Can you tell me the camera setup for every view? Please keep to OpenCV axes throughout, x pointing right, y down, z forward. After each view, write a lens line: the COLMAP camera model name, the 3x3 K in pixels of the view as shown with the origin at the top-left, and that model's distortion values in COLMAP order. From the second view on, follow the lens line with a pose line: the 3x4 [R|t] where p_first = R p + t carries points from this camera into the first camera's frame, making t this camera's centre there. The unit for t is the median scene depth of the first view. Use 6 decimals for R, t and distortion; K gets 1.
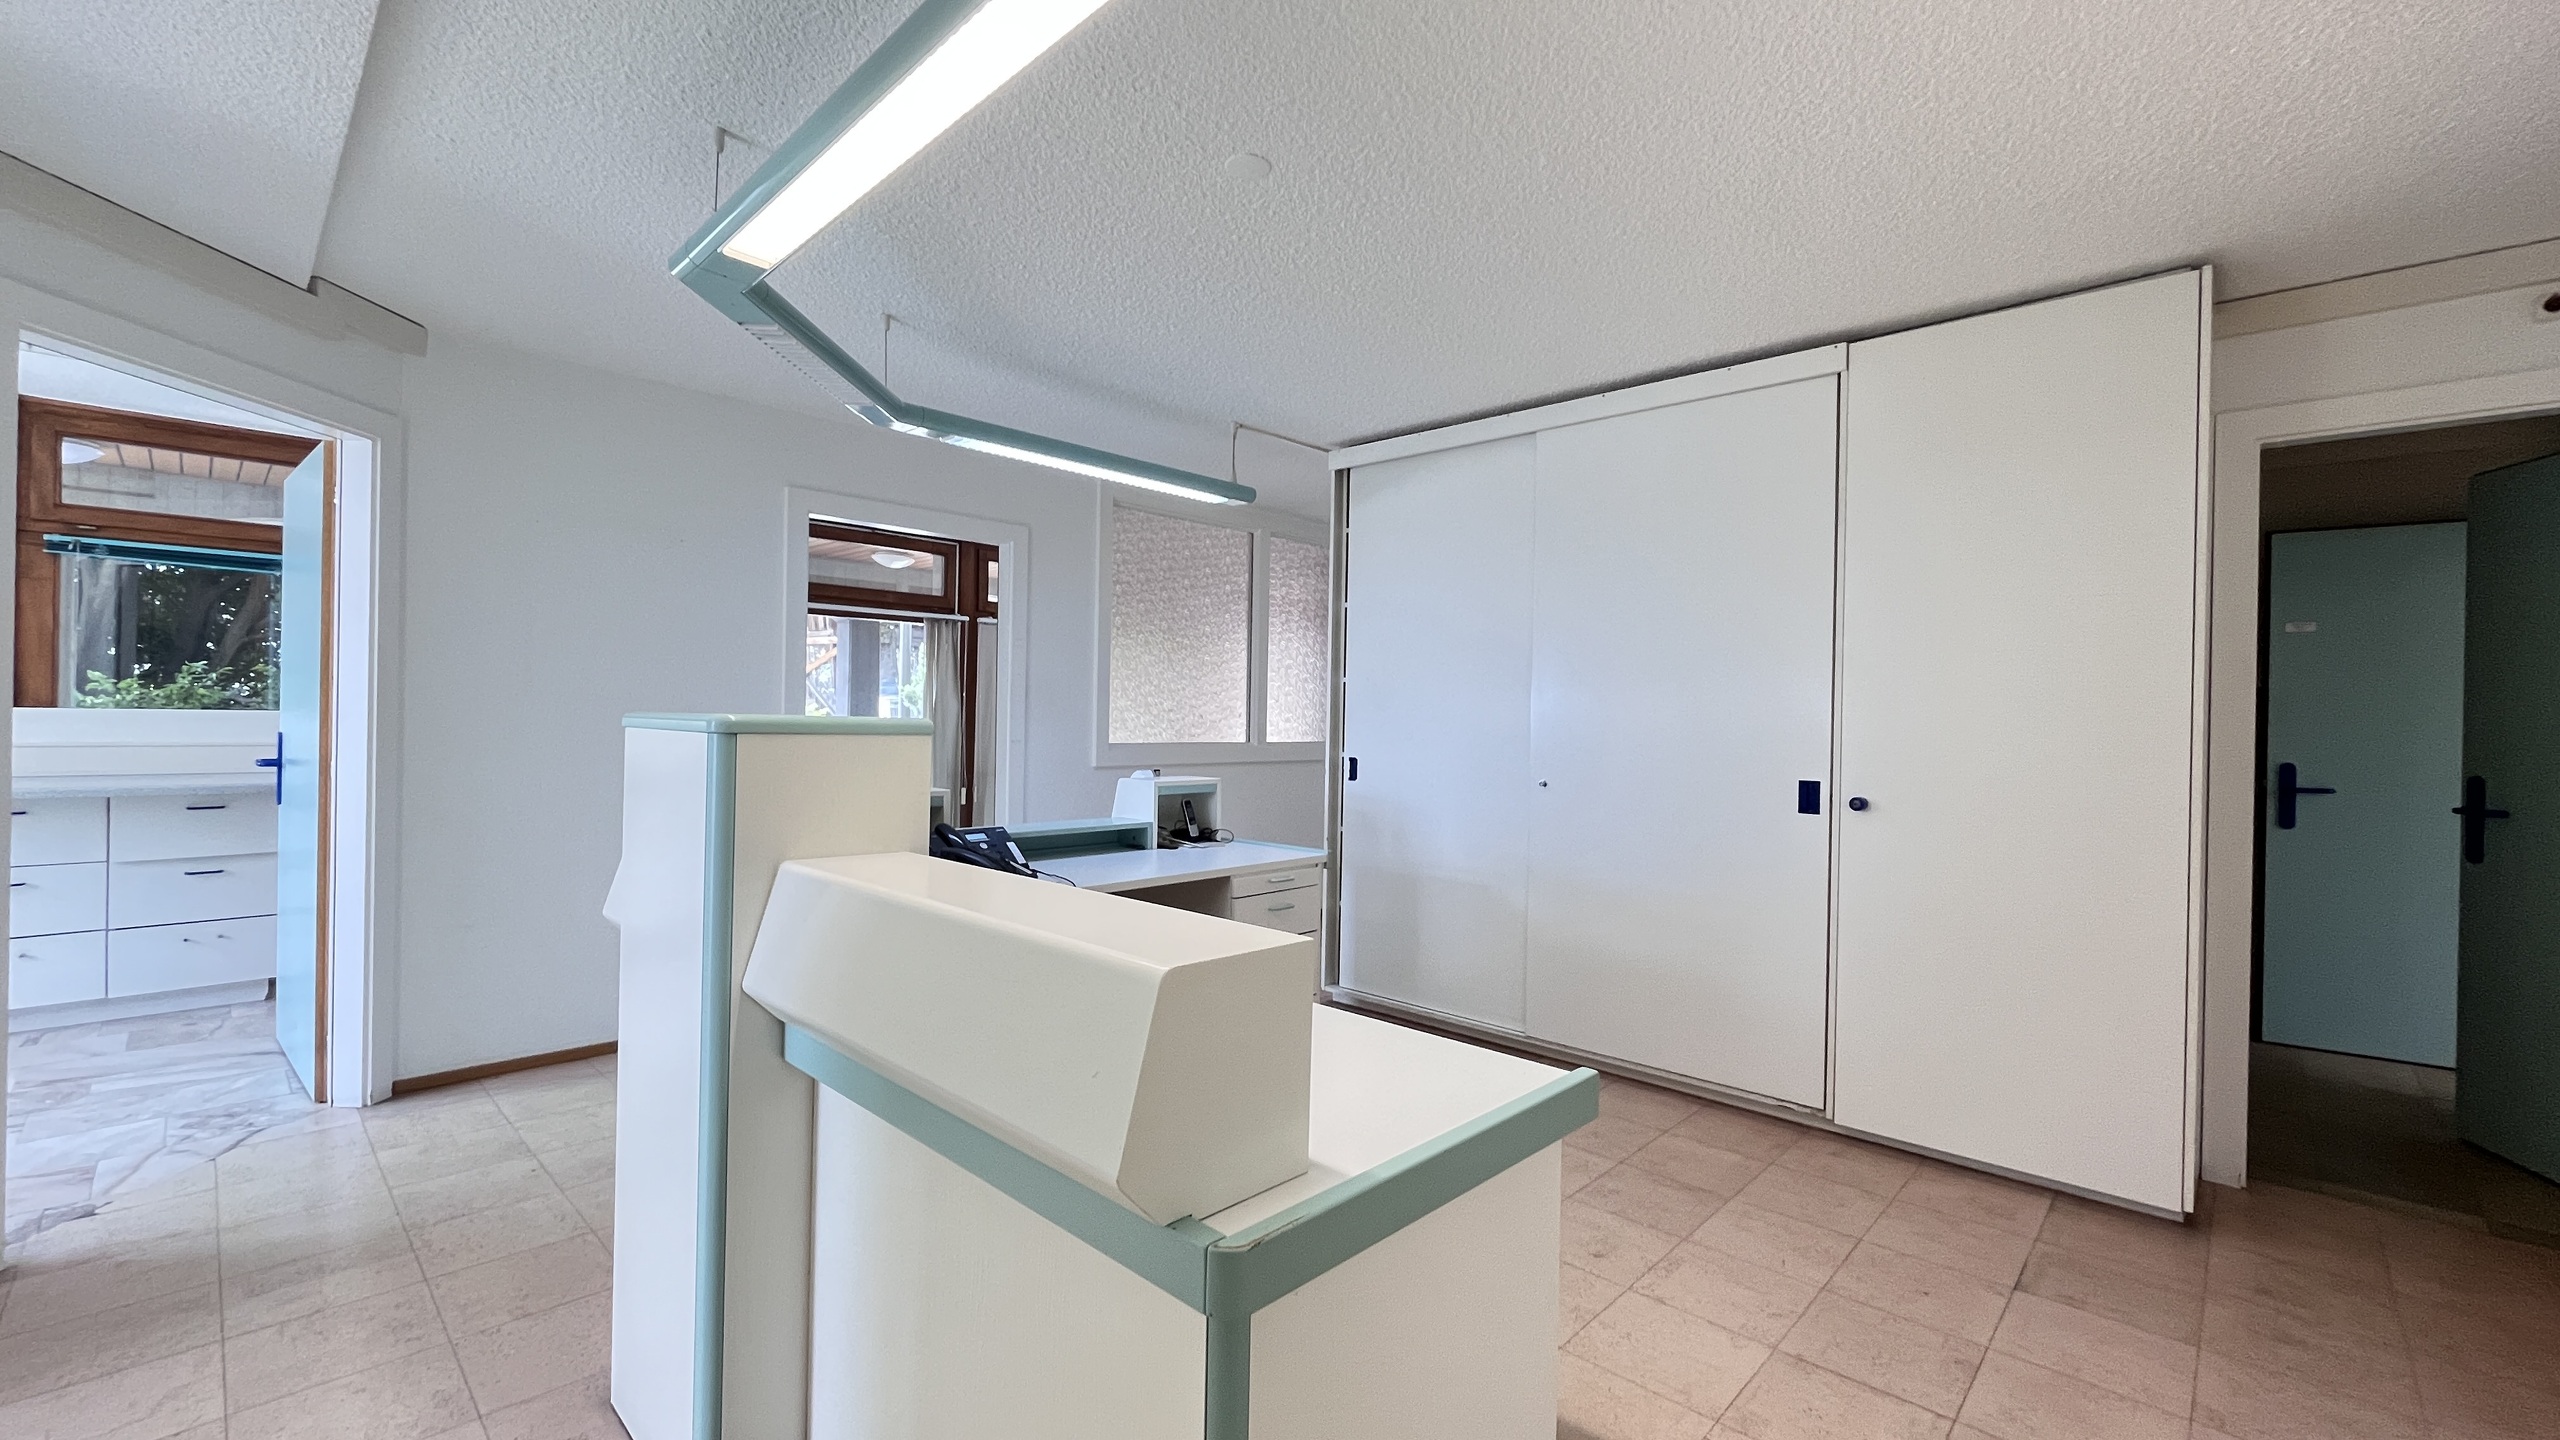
lens RADIAL K [[1042.3, 0, 1280.0], [0, 1042.3, 720.0], [0, 0, 1]] dist [-0.001521, -0.000308]
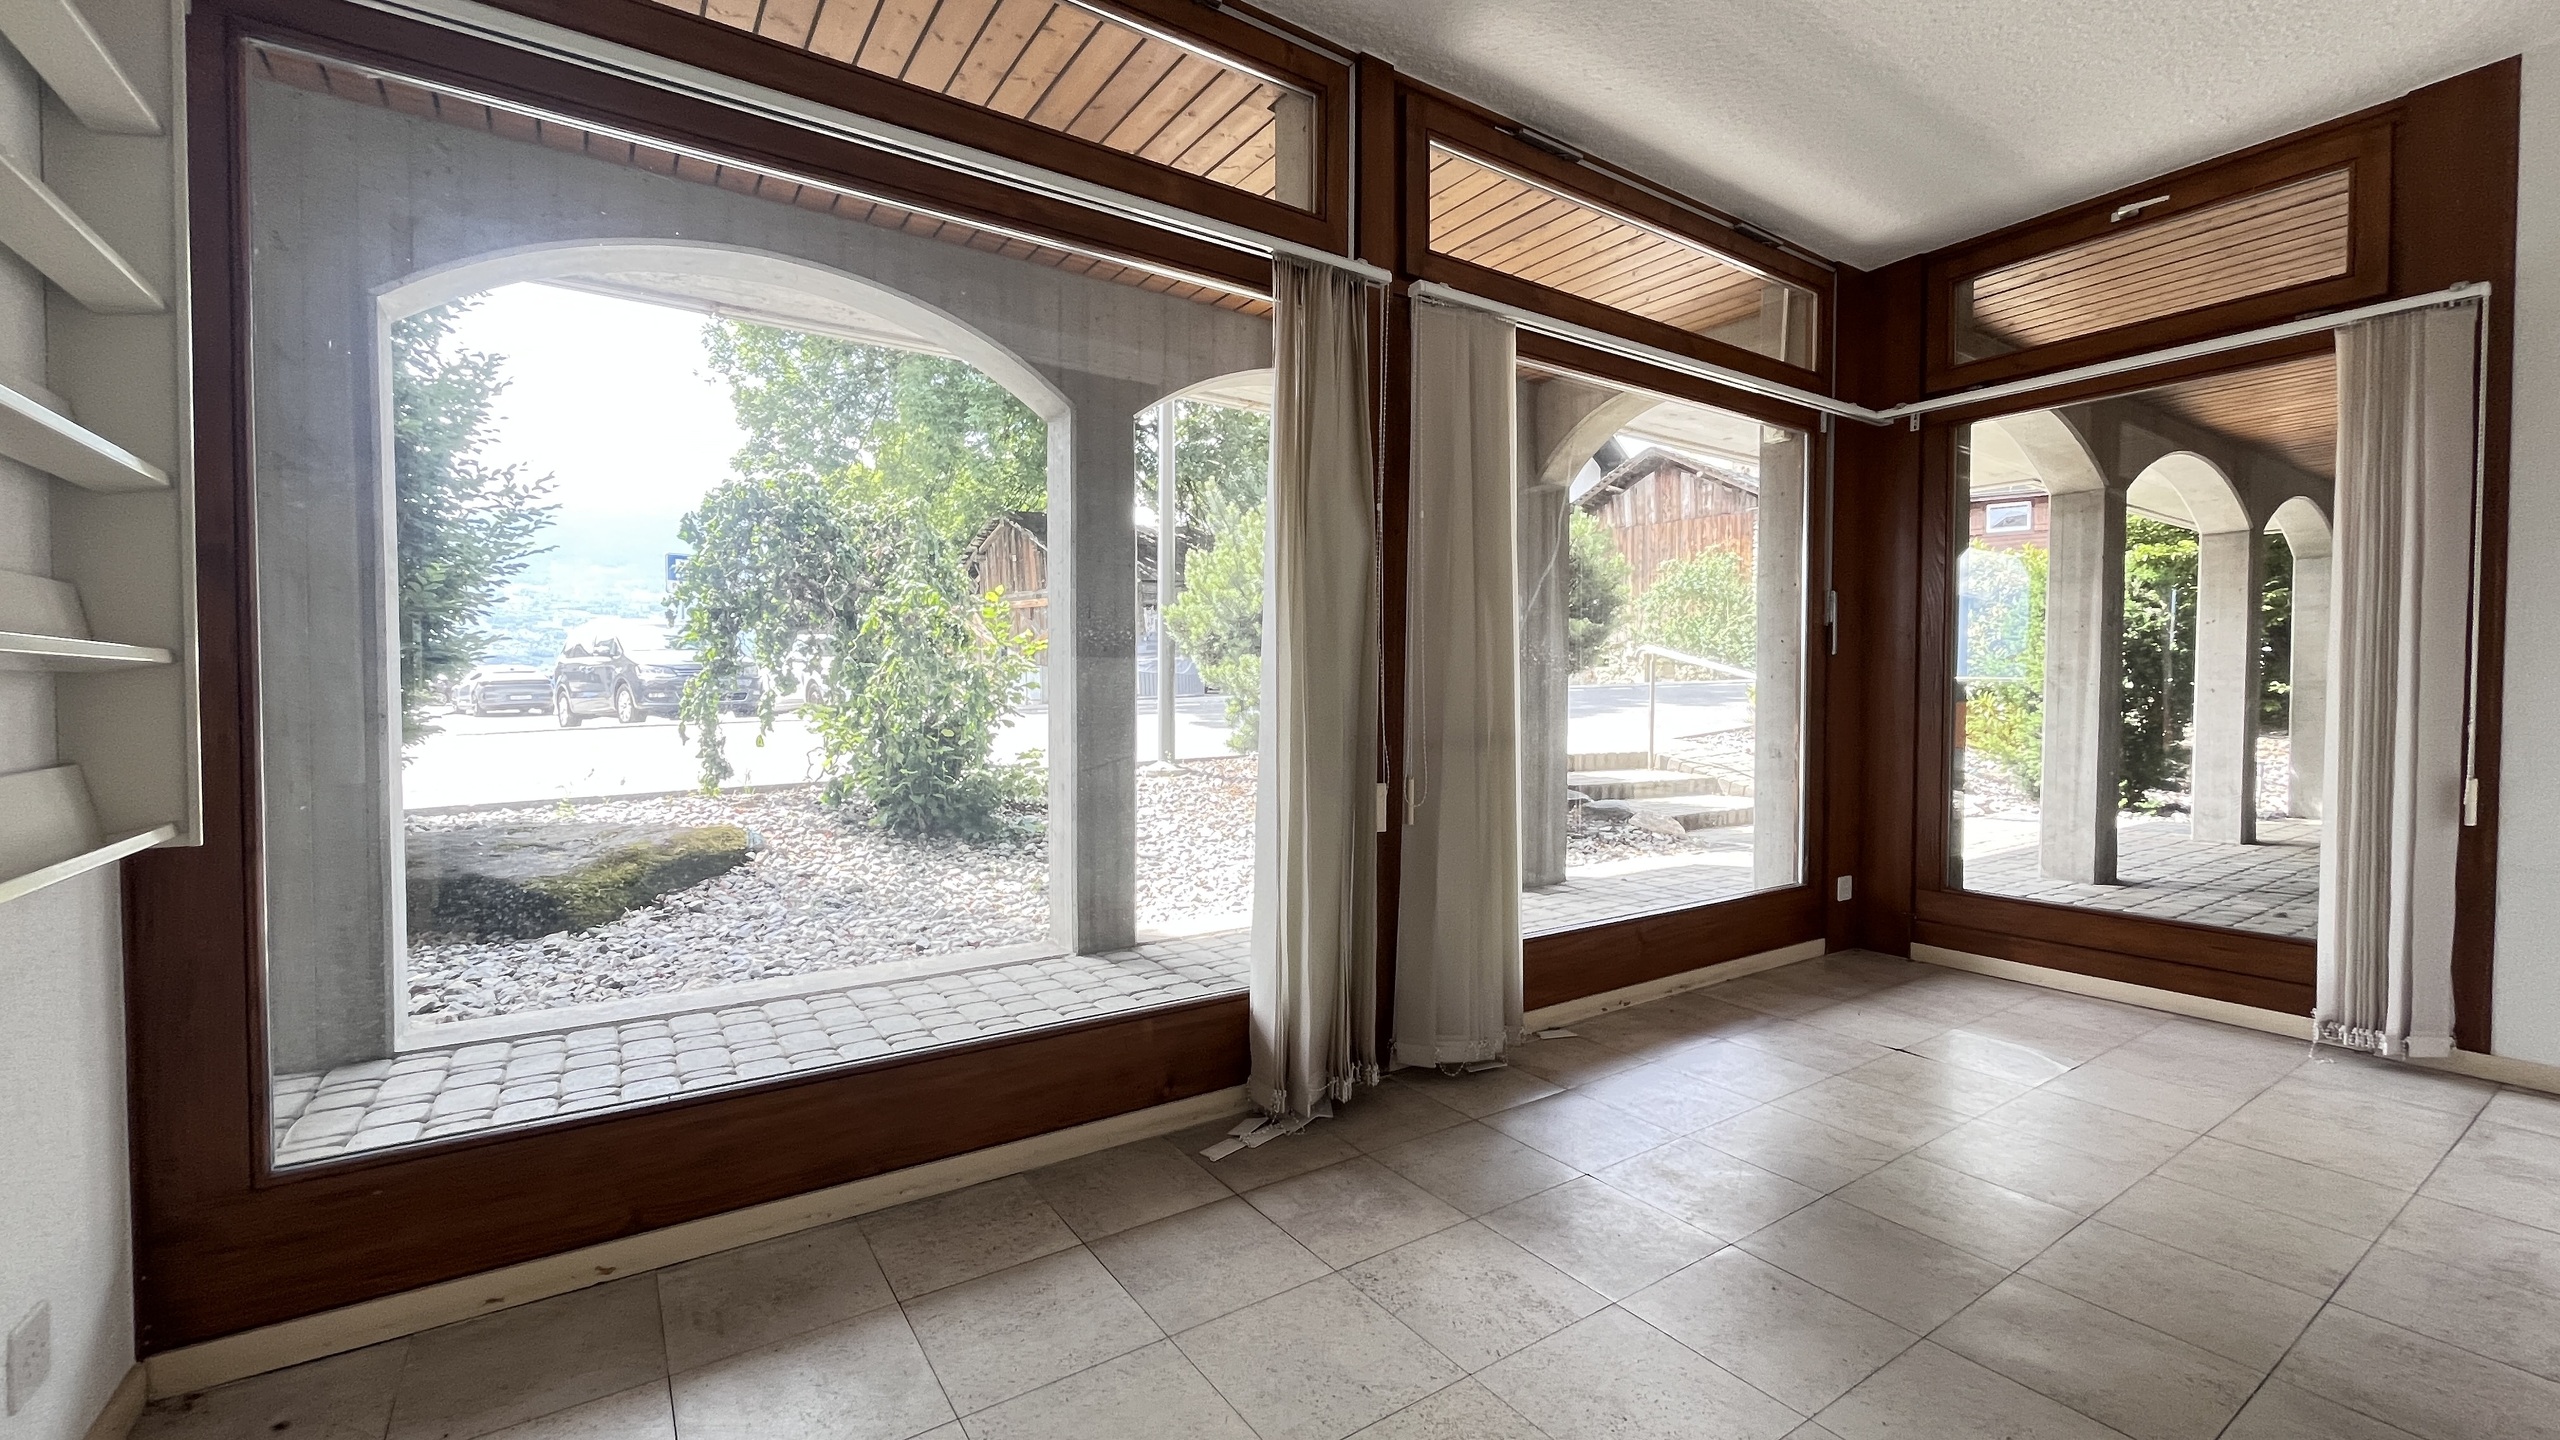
lens RADIAL K [[1042.3, 0, 1280.0], [0, 1042.3, 720.0], [0, 0, 1]] dist [-0.001521, -0.000308]
pose [[0.976090, -0.010395, -0.217119, -0.259747], [0.015550, 0.999636, 0.022047, 0.036190], [0.216811, -0.024896, 0.975896, 0.655908]]
